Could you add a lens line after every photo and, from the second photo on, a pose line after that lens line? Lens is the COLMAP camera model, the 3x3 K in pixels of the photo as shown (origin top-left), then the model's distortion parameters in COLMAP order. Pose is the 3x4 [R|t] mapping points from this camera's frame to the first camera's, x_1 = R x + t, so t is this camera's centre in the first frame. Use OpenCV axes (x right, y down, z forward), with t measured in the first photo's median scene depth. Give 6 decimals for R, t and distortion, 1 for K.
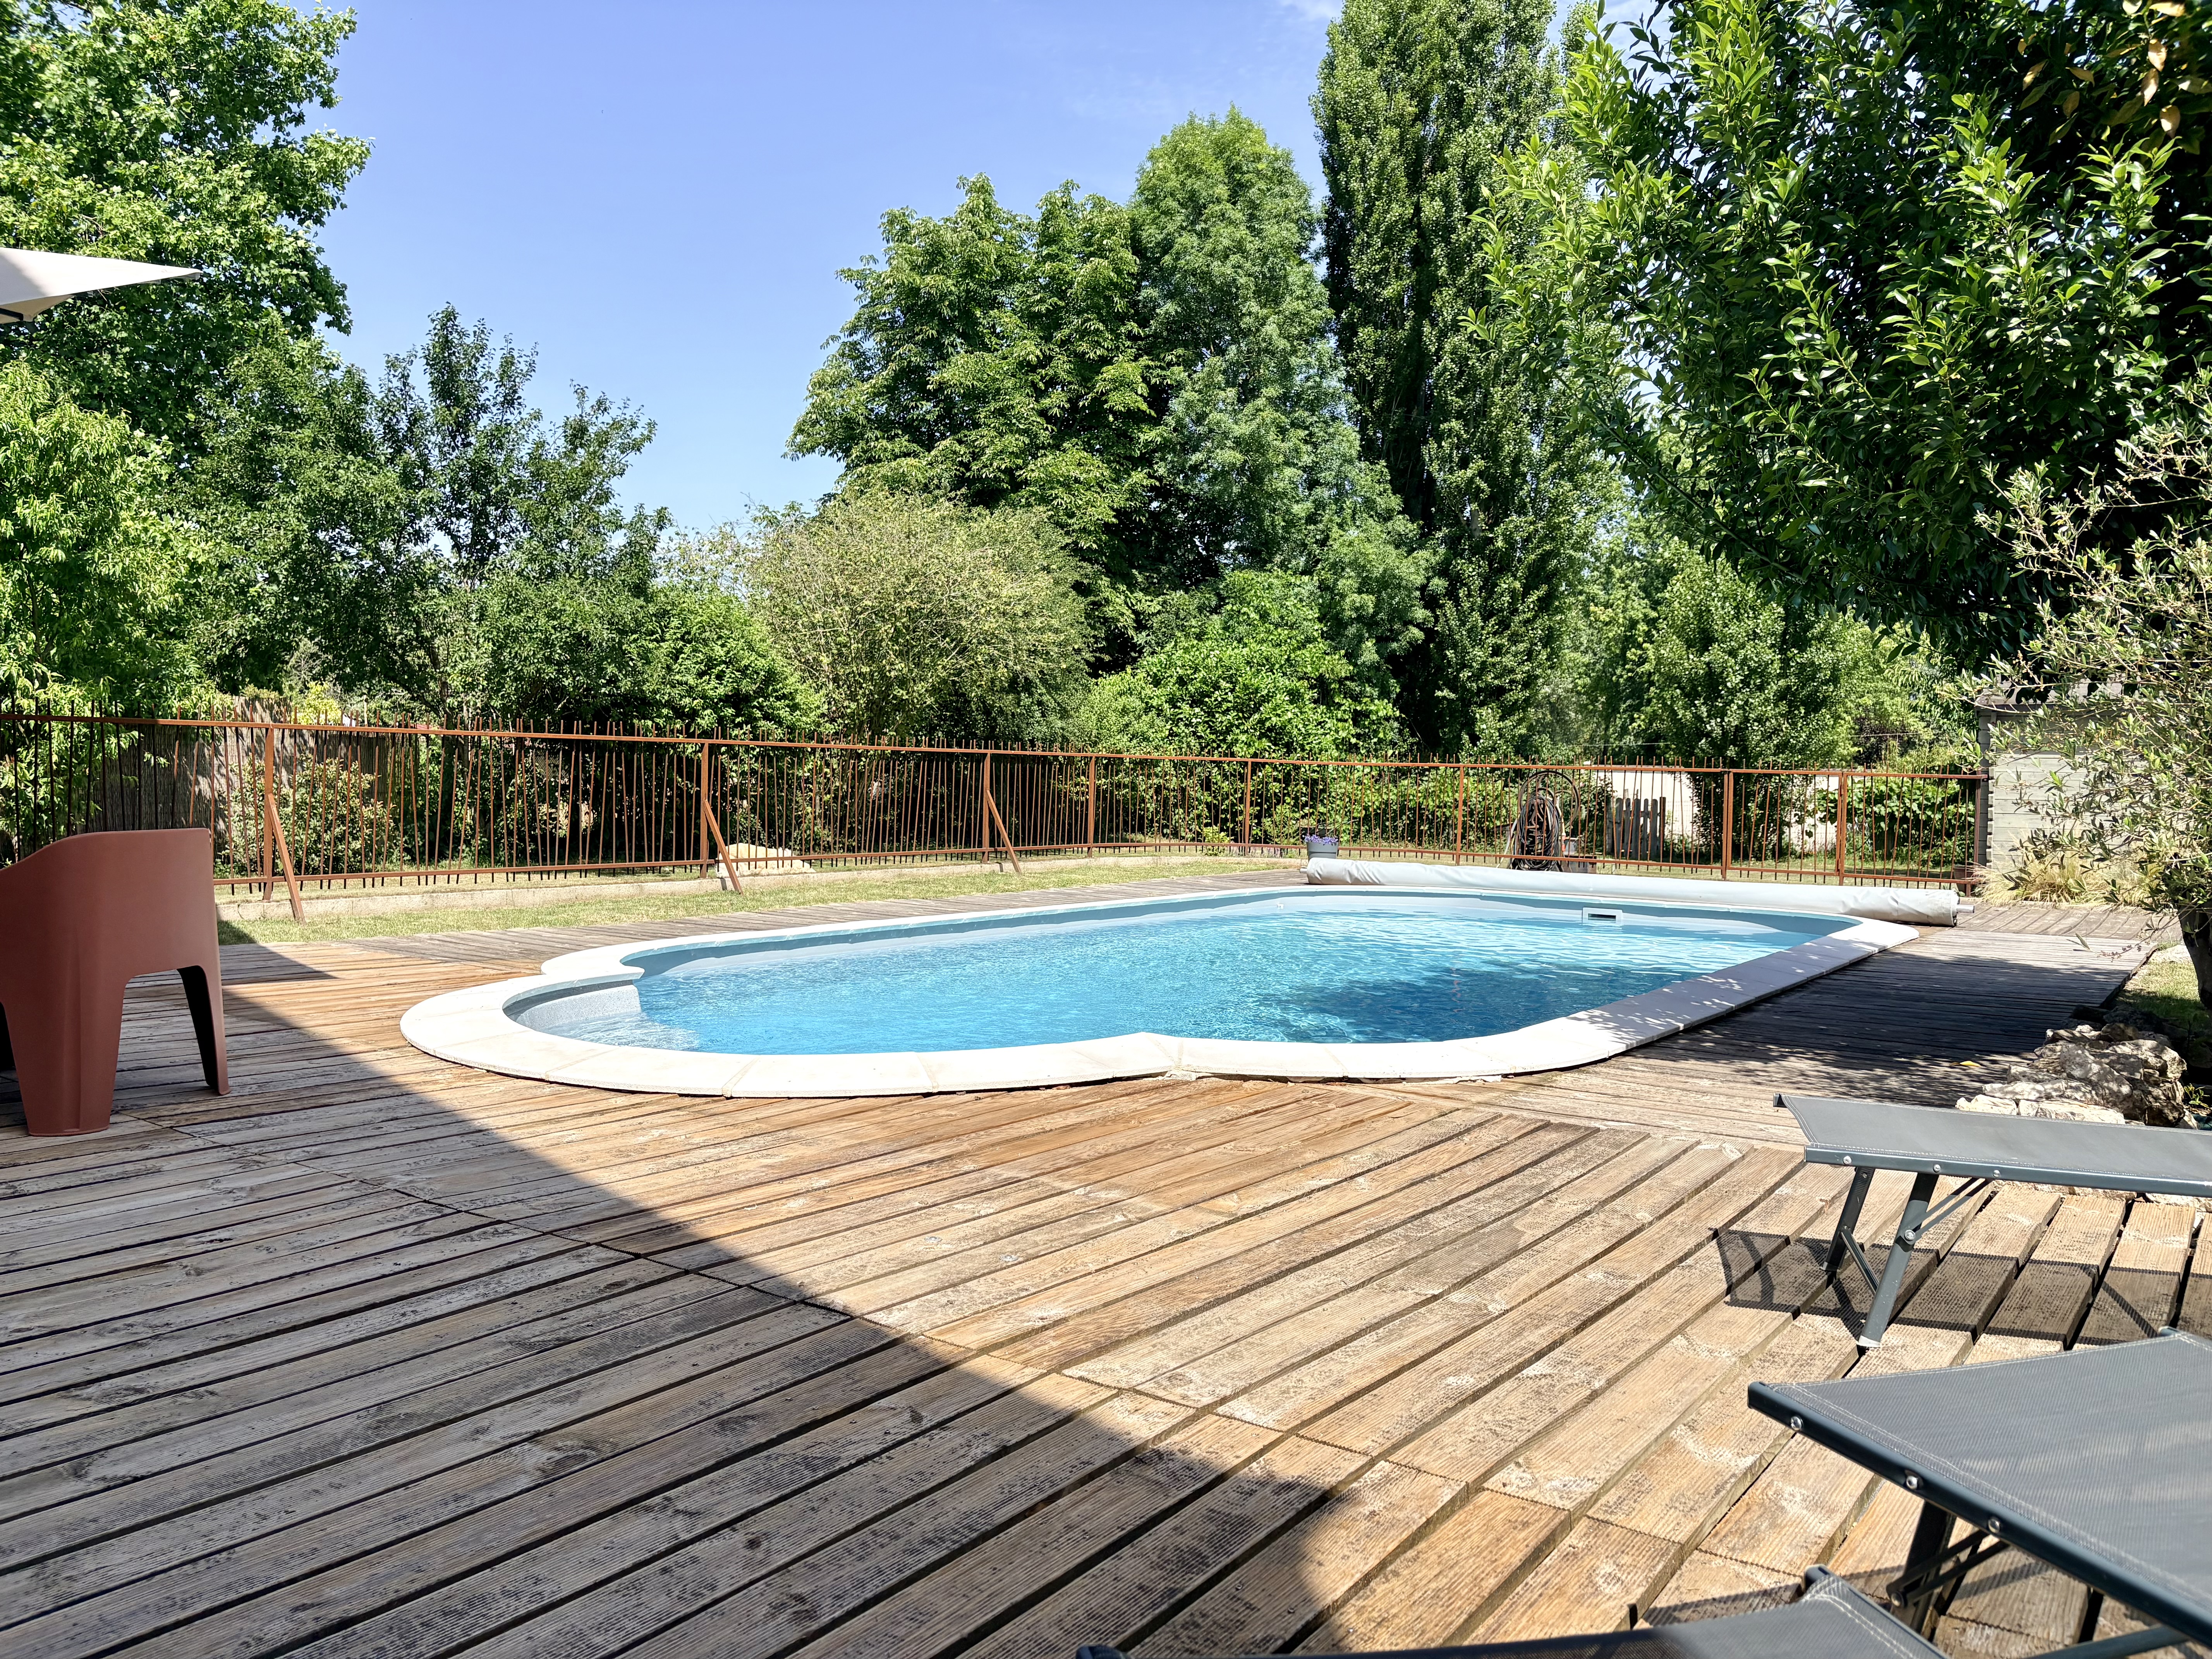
lens RADIAL K [[1612.7, 0, 1092.9], [0, 1612.7, 828.6], [0, 0, 1]] dist [0.013112, -0.006931]
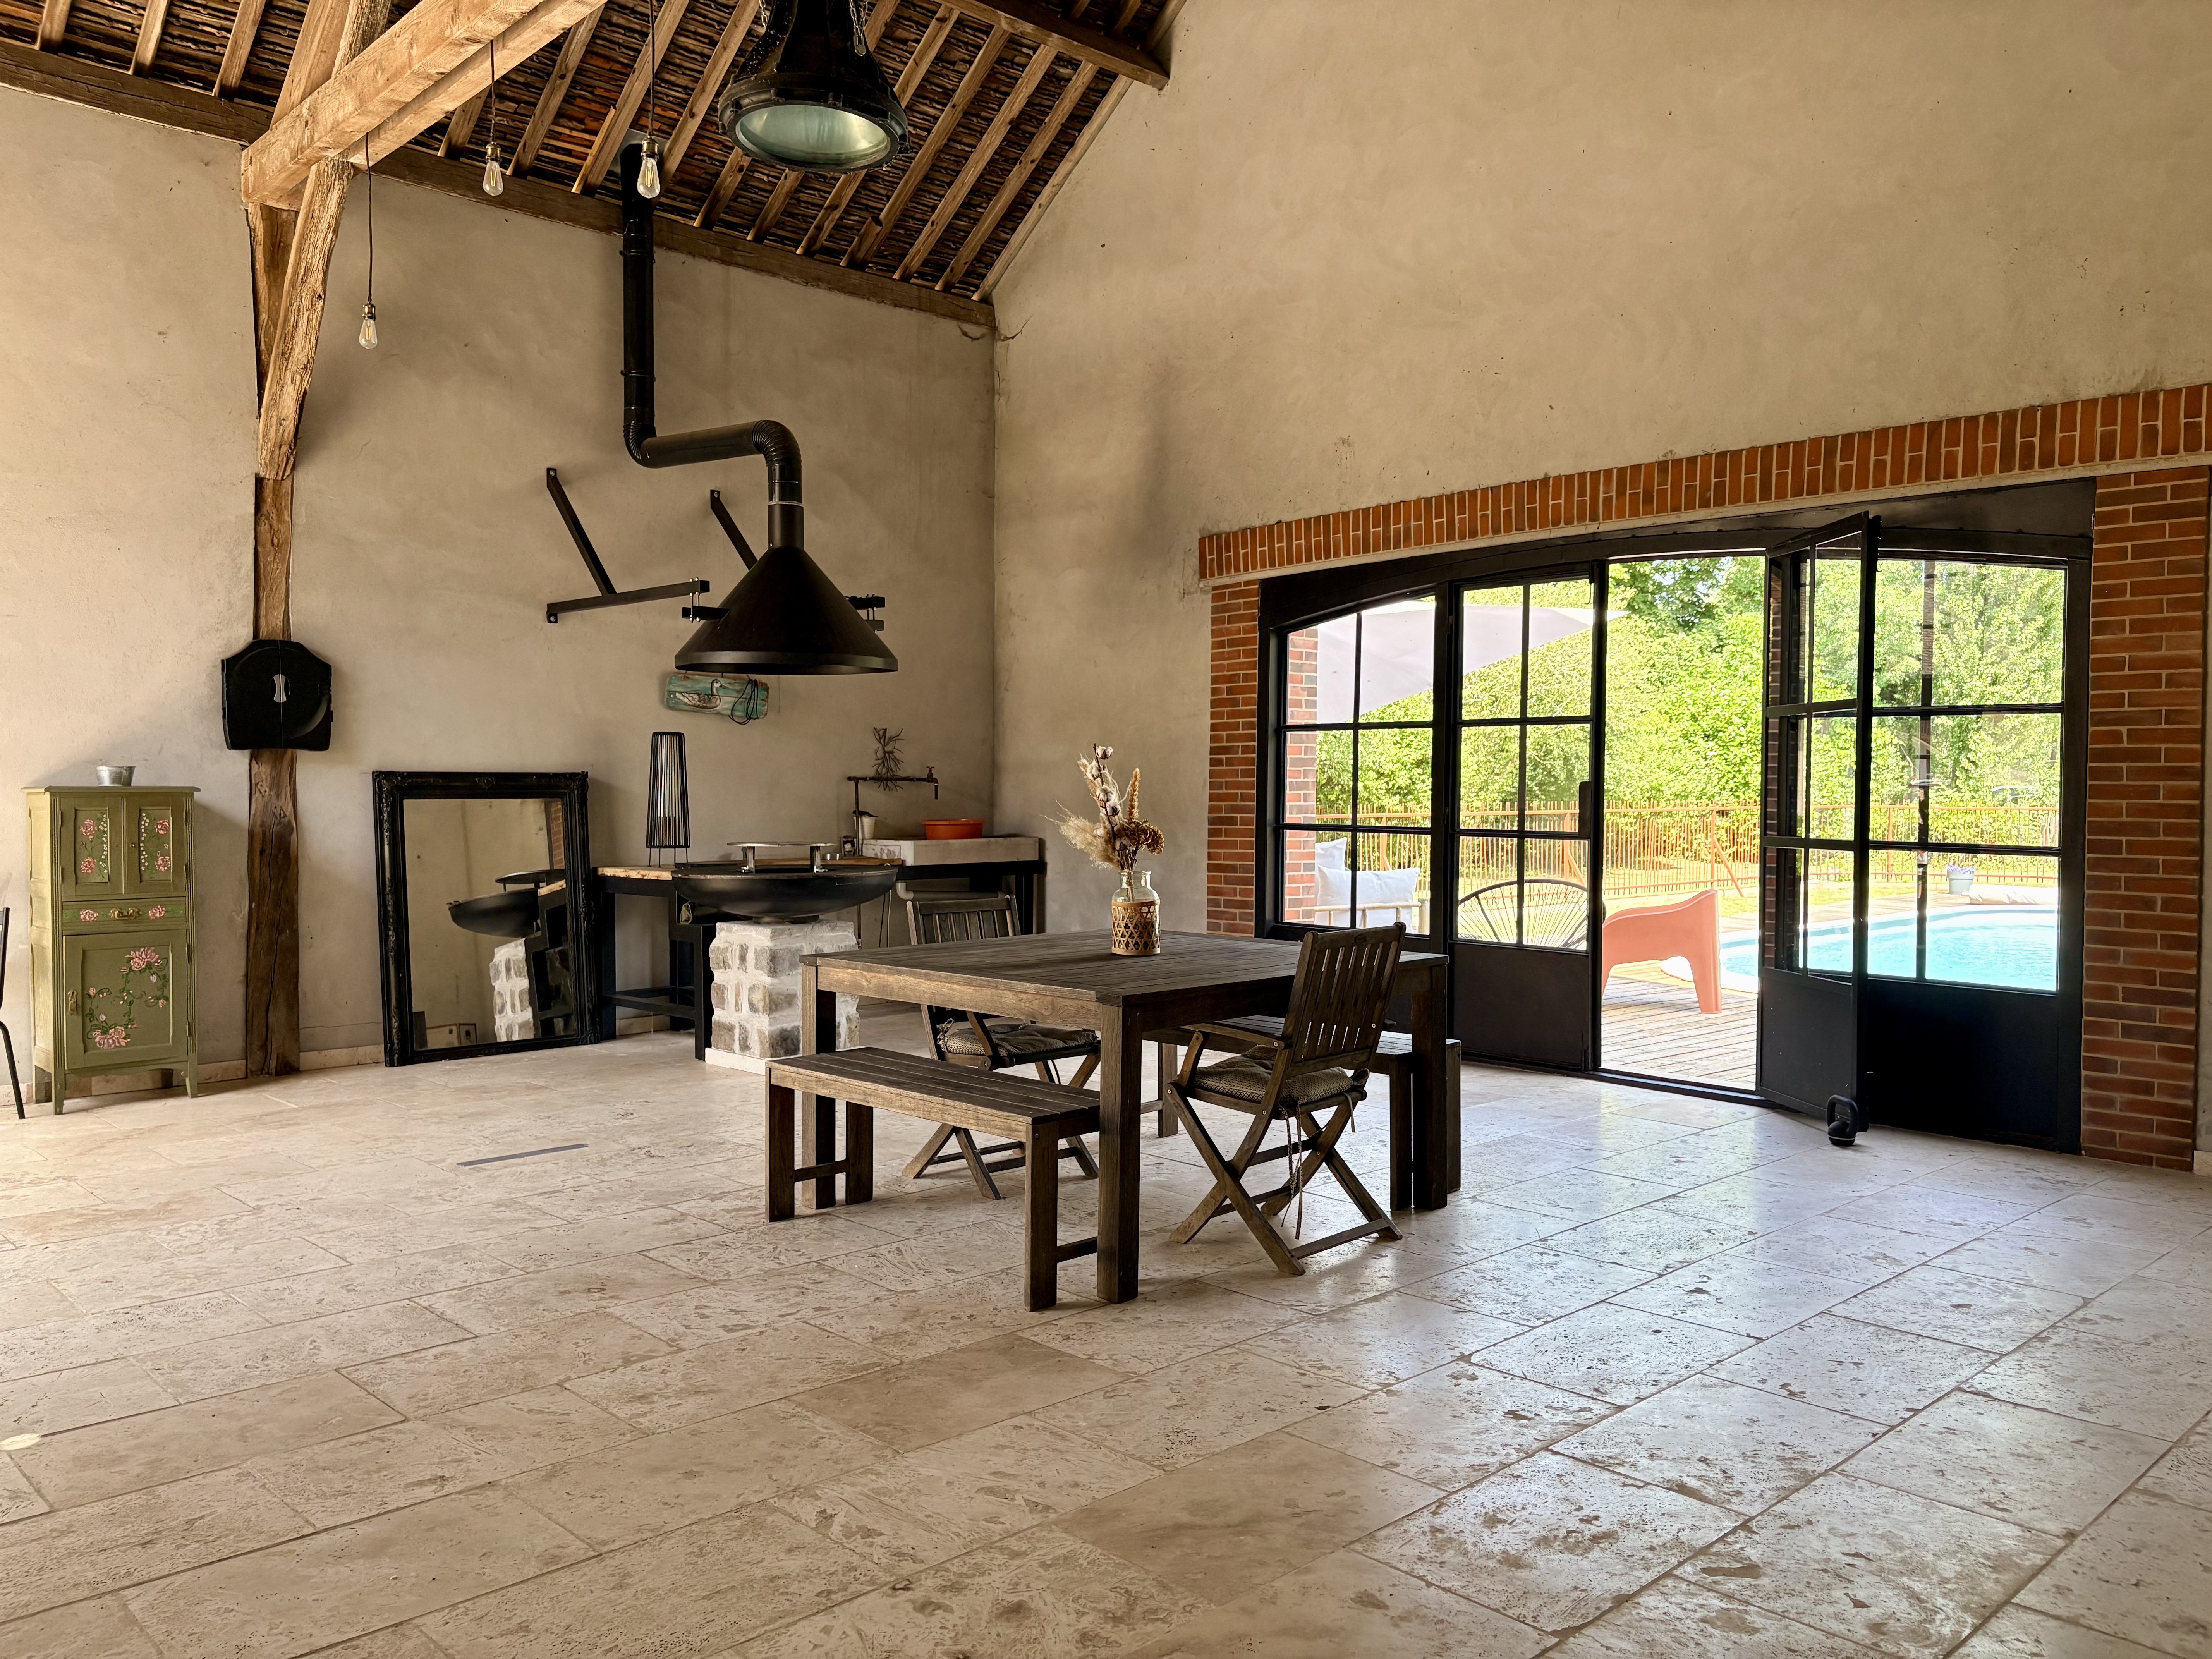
lens RADIAL K [[1612.7, 0, 1116.2], [0, 1612.7, 839.6], [0, 0, 1]] dist [0.013112, -0.006931]
pose [[0.979872, -0.008503, -0.199444, -0.109307], [0.008394, 0.999964, -0.001393, -0.008752], [0.199449, -0.000310, 0.979908, -0.165262]]
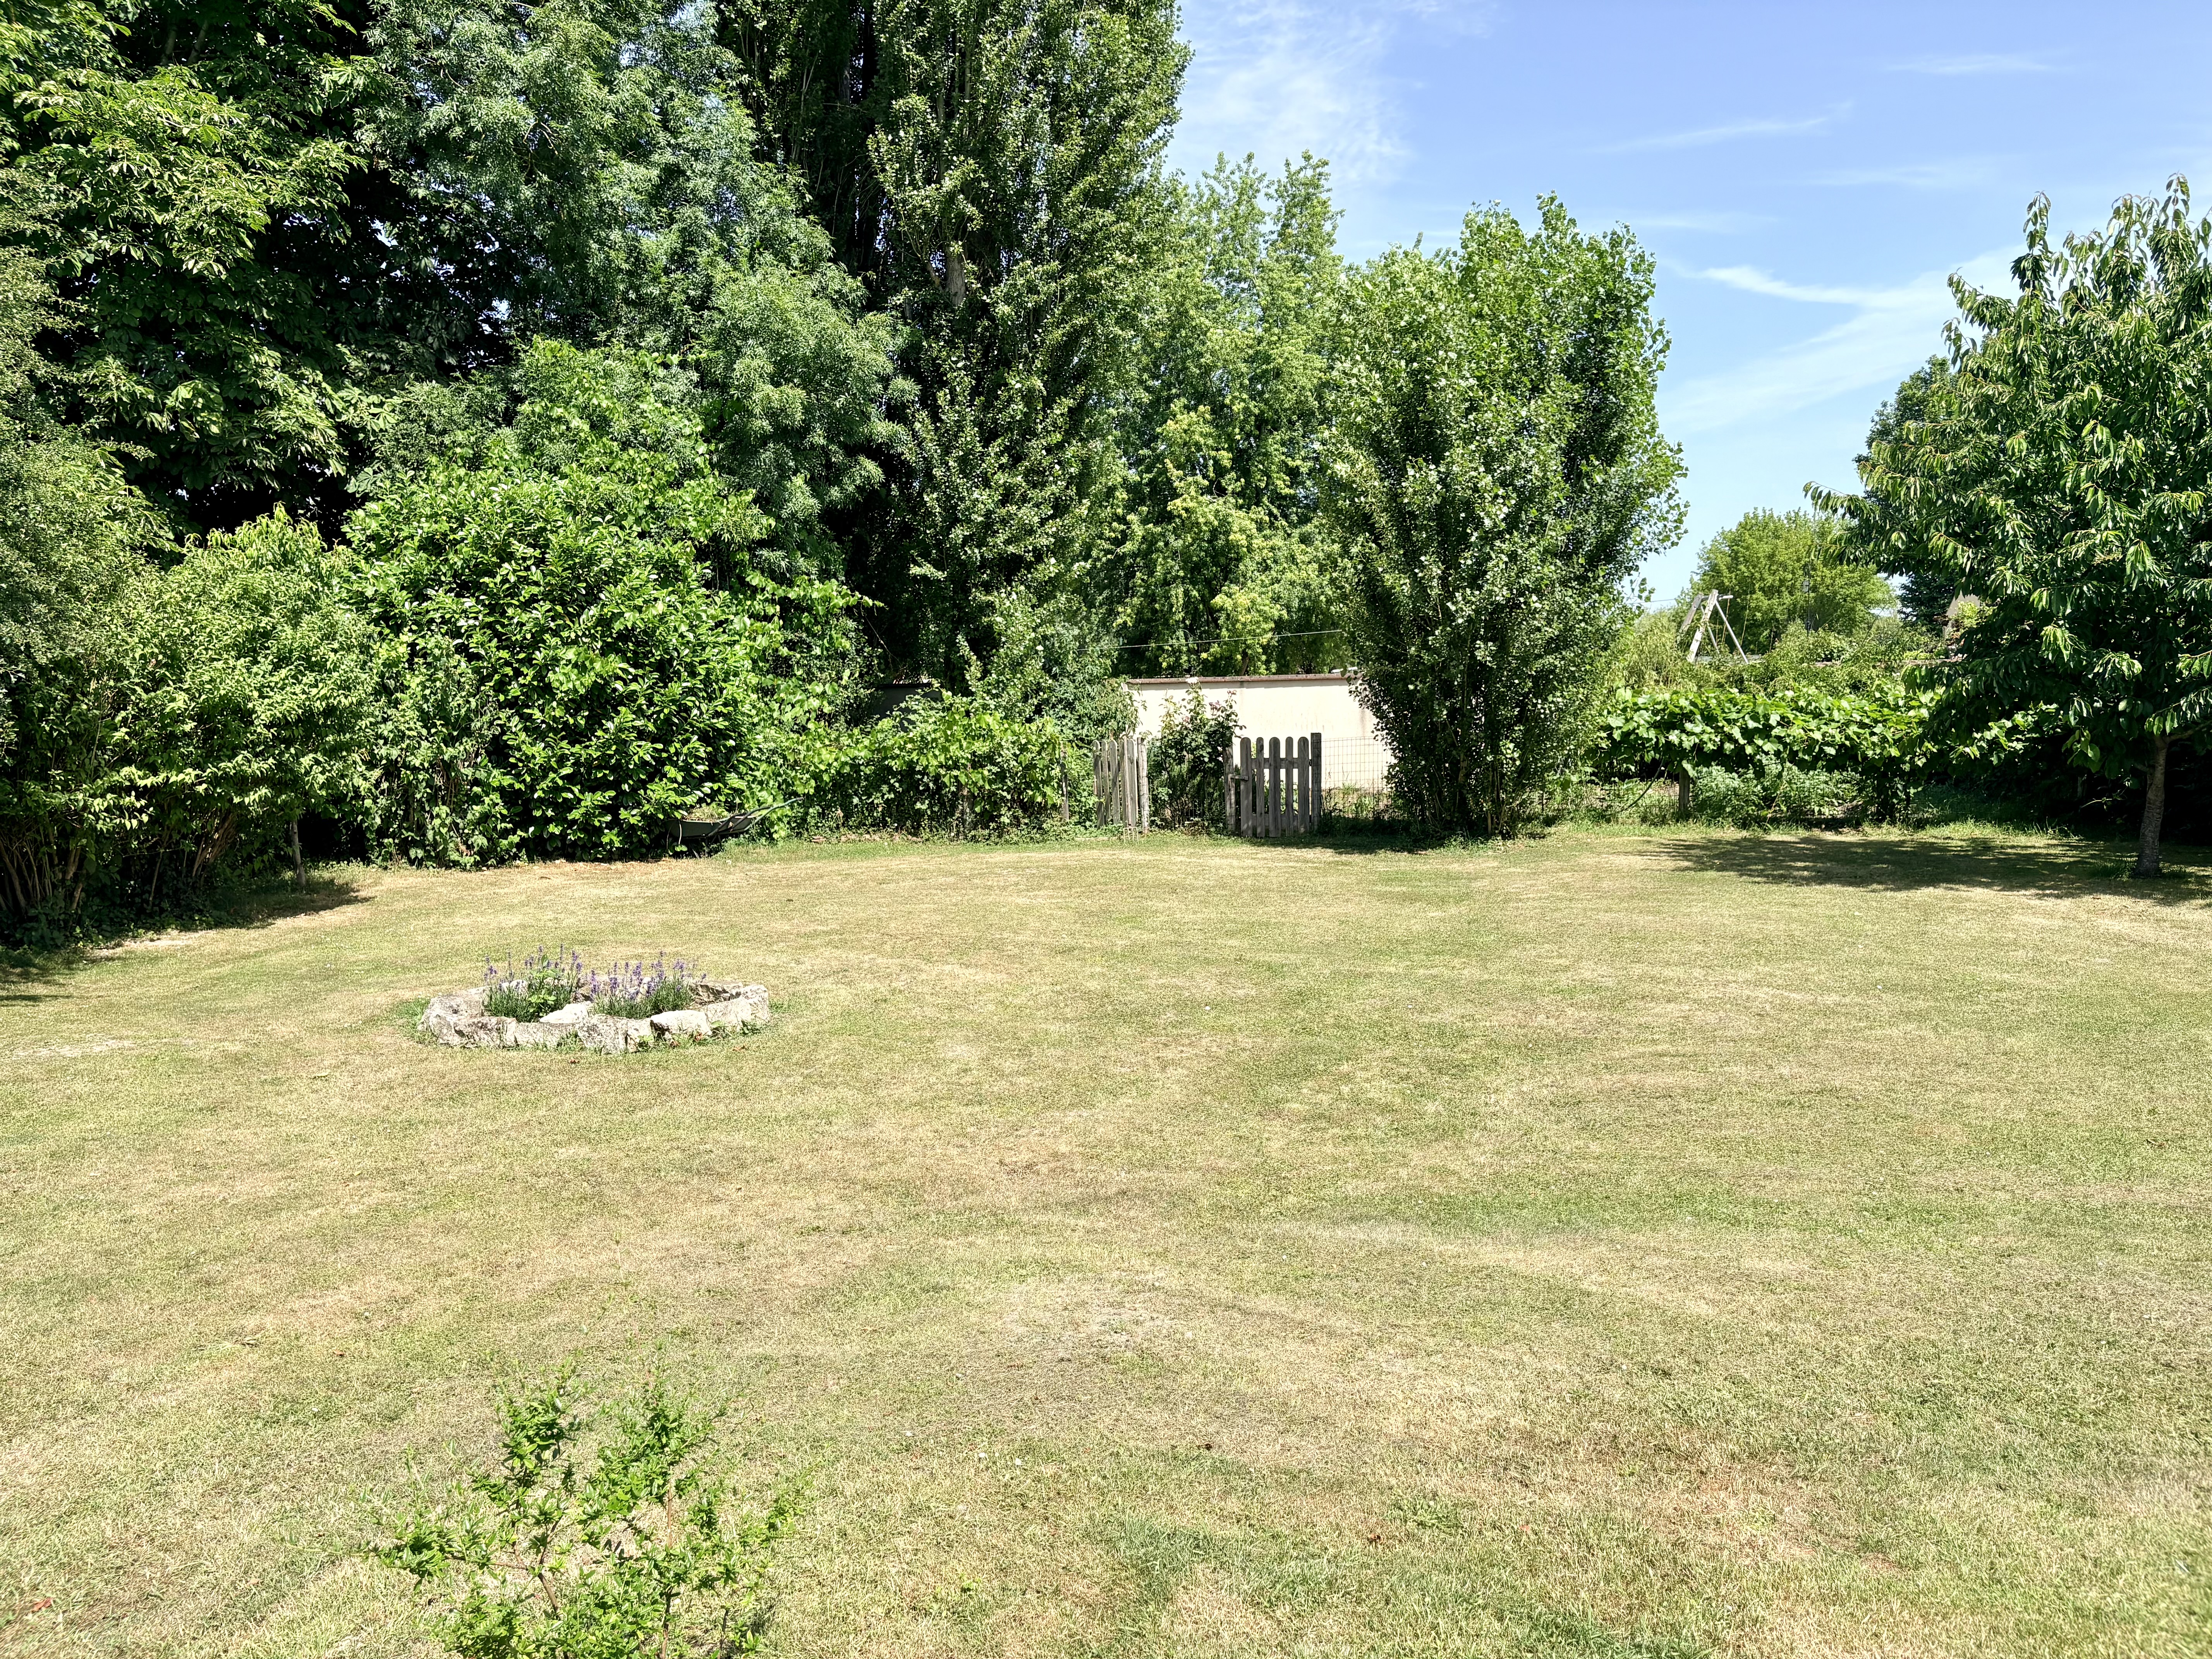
lens RADIAL K [[1612.7, 0, 1104.0], [0, 1612.7, 838.5], [0, 0, 1]] dist [0.013112, -0.006931]
pose [[0.927719, -0.076041, 0.365451, 0.055424], [0.054357, 0.996115, 0.069277, -0.023470], [-0.369300, -0.044404, 0.928249, 0.436238]]
